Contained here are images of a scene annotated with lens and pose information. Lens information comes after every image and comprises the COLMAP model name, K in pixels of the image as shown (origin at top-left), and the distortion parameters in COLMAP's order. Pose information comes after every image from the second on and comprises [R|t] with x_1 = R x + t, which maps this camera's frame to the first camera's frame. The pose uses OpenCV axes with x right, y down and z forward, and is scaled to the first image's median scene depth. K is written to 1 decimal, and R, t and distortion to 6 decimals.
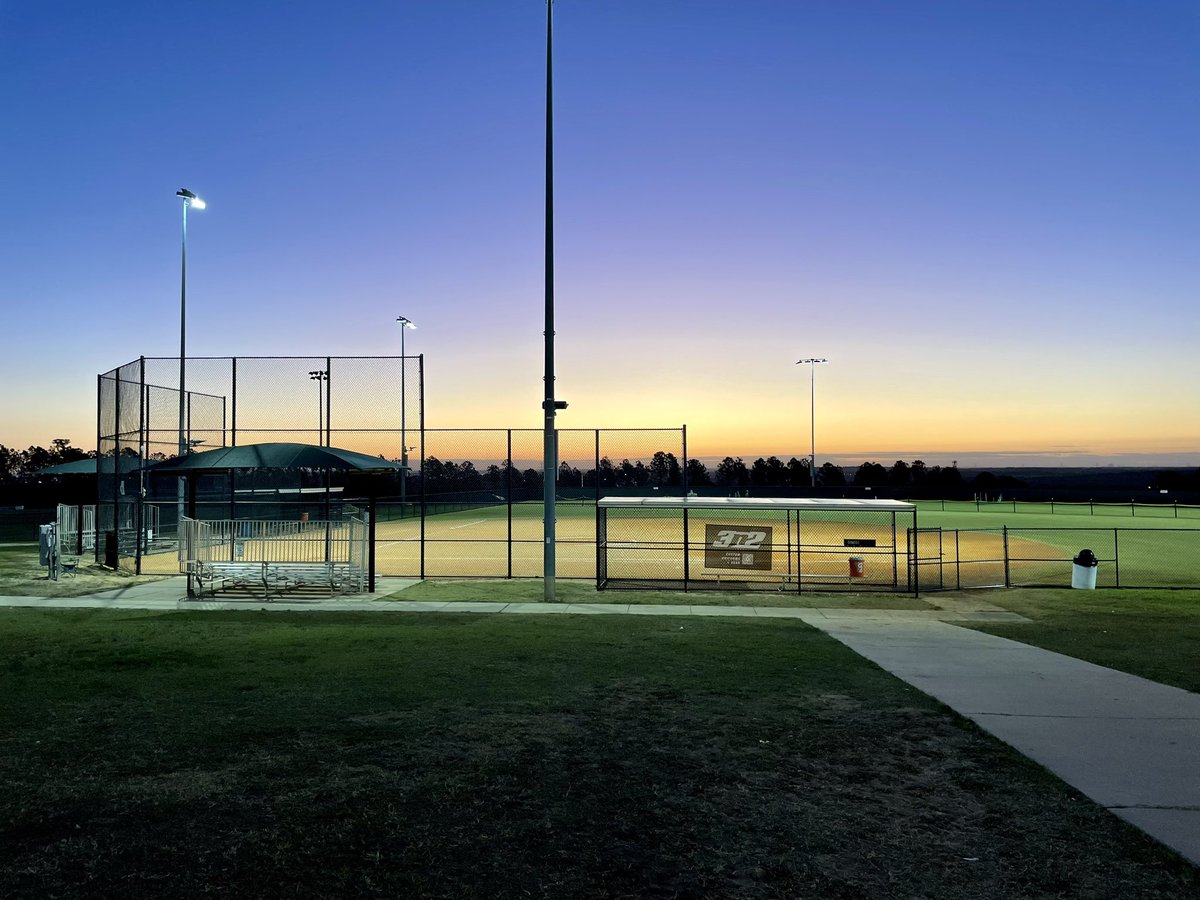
lens RADIAL K [[909.3, 0, 600.0], [0, 909.3, 450.0], [0, 0, 1]] dist [0.097136, -0.140982]
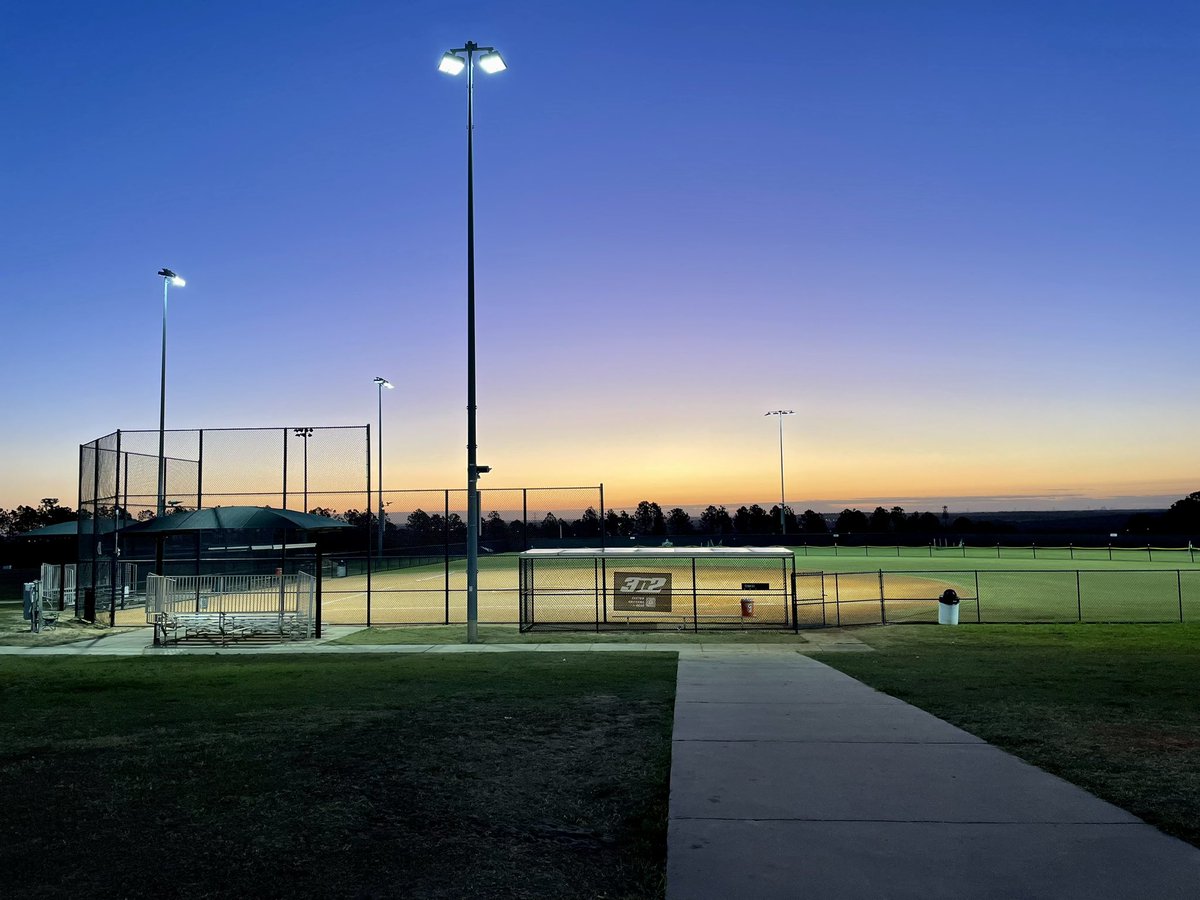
lens RADIAL K [[909.3, 0, 600.0], [0, 909.3, 450.0], [0, 0, 1]] dist [0.097136, -0.140982]
pose [[0.999858, -0.014377, 0.008751, 0.084543], [0.014832, 0.998412, -0.054348, -0.008256], [-0.007956, 0.054470, 0.998484, -0.132065]]
